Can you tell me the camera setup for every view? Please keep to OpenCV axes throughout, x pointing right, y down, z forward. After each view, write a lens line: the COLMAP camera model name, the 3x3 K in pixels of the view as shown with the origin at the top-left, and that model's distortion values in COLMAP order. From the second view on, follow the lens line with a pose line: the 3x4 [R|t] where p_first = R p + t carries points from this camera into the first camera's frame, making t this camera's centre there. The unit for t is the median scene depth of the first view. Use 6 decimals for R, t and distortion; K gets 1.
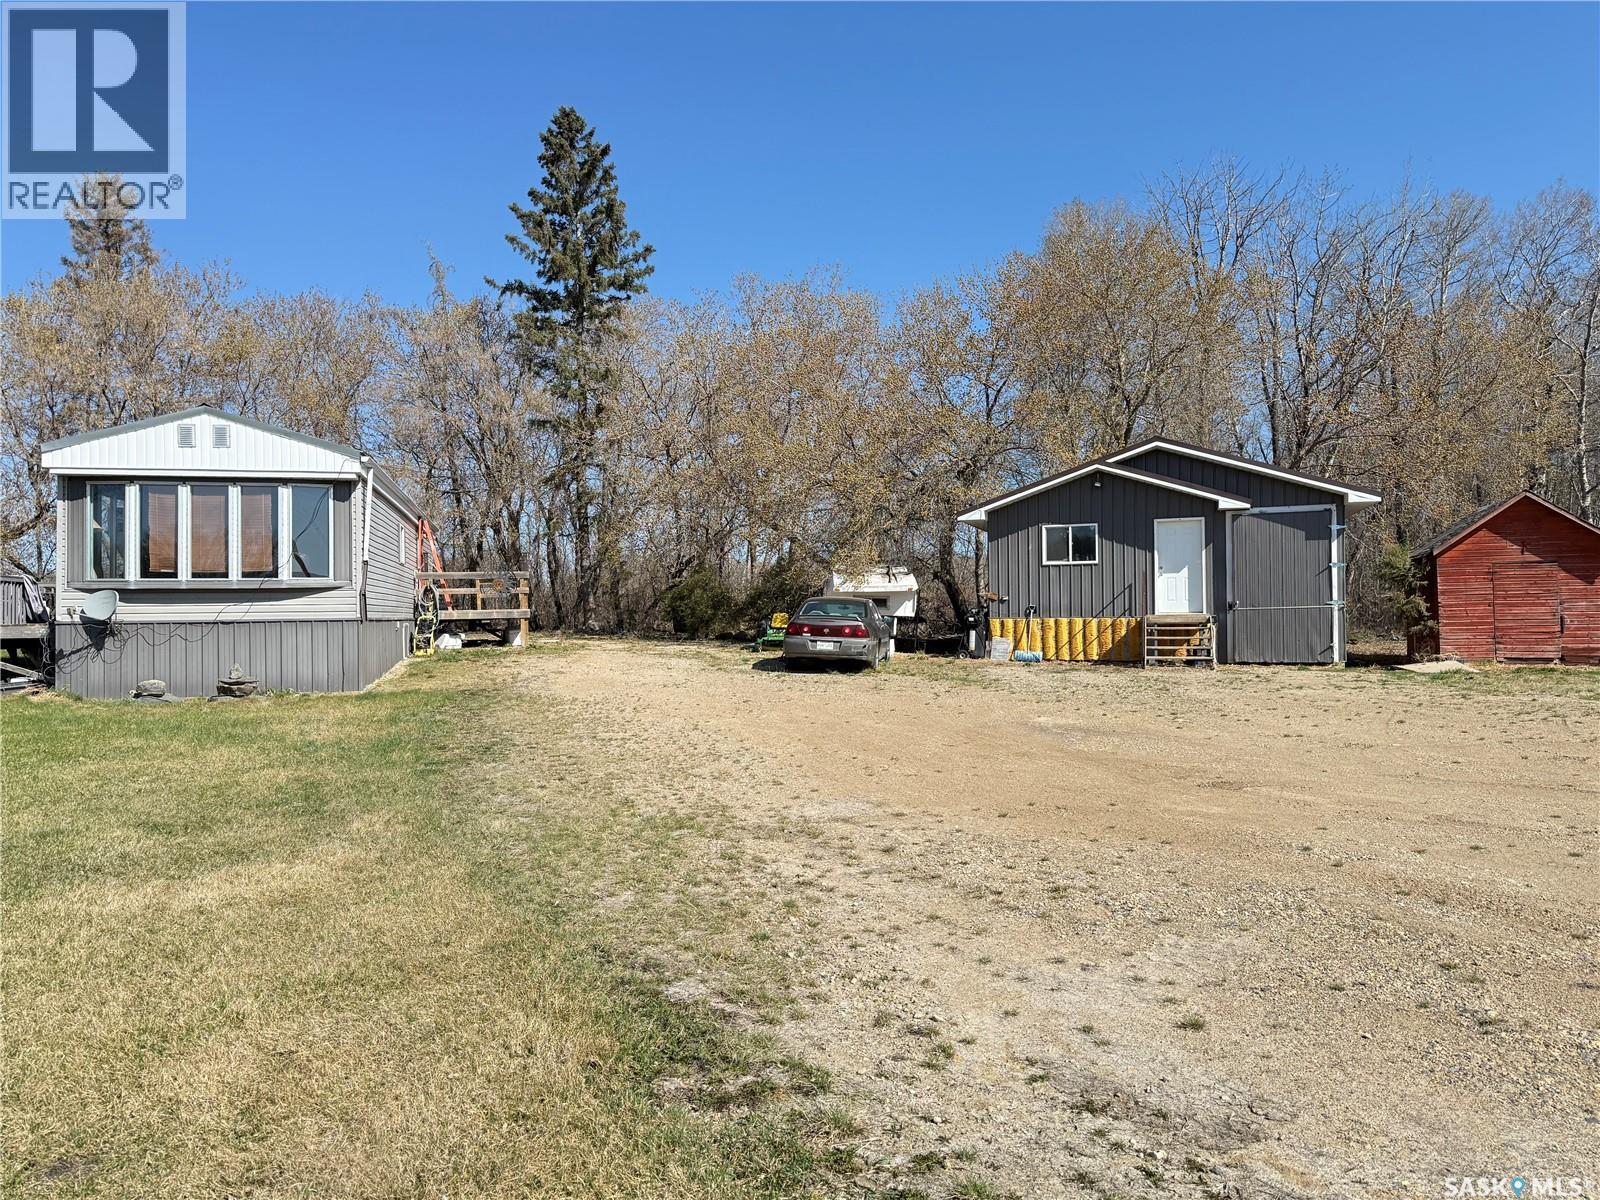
lens RADIAL K [[1125.0, 0, 766.7], [0, 1125.0, 599.4], [0, 0, 1]] dist [0.076191, -0.074857]
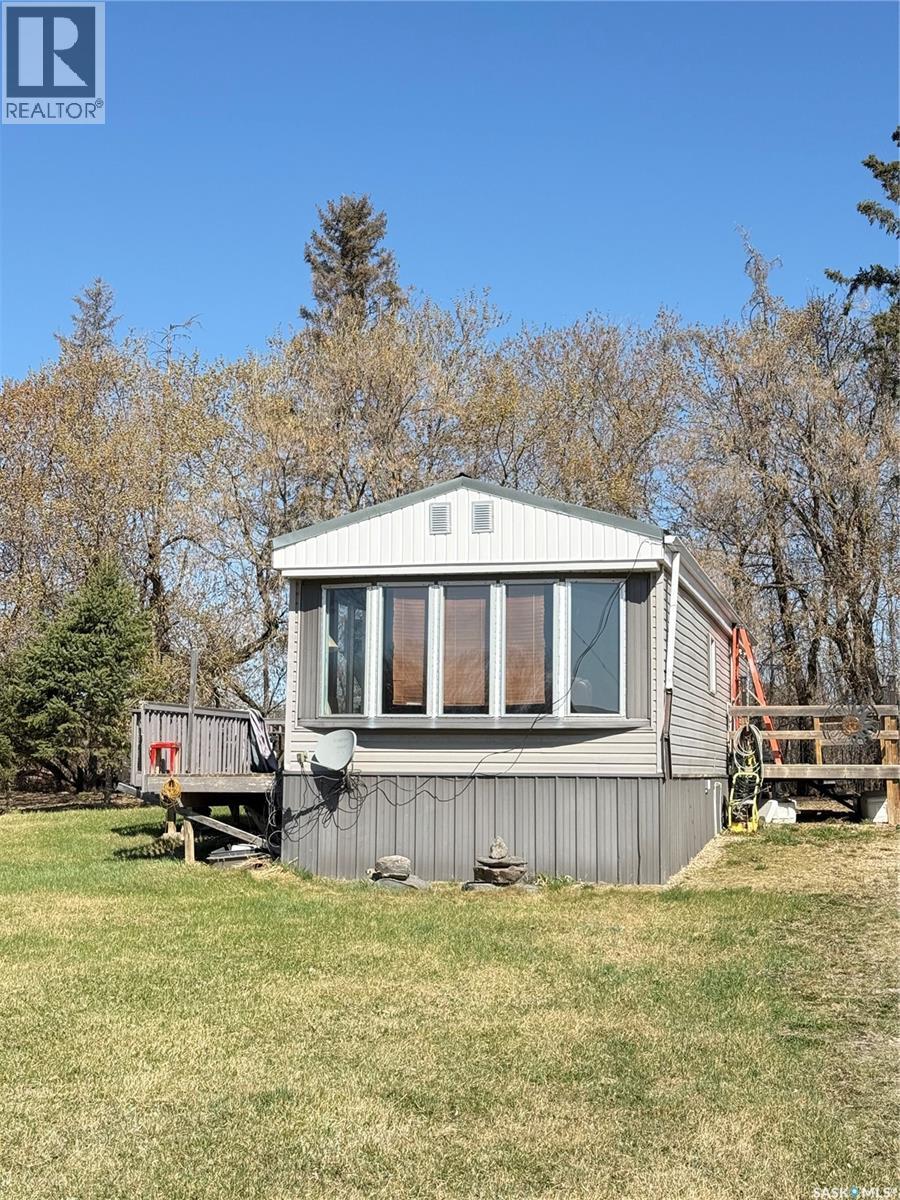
lens RADIAL K [[1619.7, 0, 450.0], [0, 1619.7, 600.0], [0, 0, 1]] dist [0.168408, 0.032605]
pose [[0.899942, -0.026378, -0.435210, -0.038155], [-0.012444, 0.996208, -0.086113, -0.001518], [0.435831, 0.082913, 0.896201, 0.056581]]
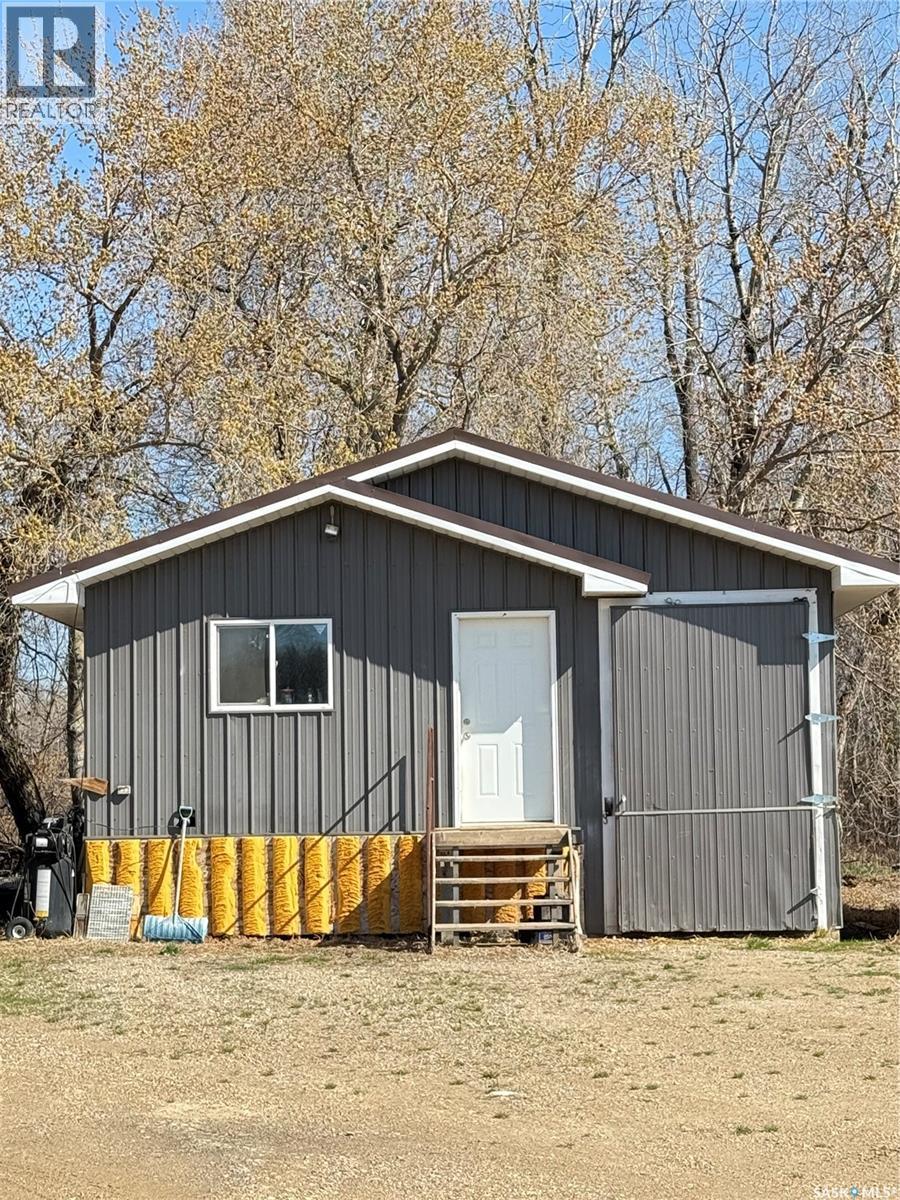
lens RADIAL K [[1619.7, 0, 450.0], [0, 1619.7, 600.0], [0, 0, 1]] dist [0.168408, 0.032605]
pose [[0.955260, 0.031680, 0.294066, 0.155034], [-0.001588, 0.994782, -0.102011, -0.010479], [-0.295763, 0.096981, 0.950326, 0.397487]]
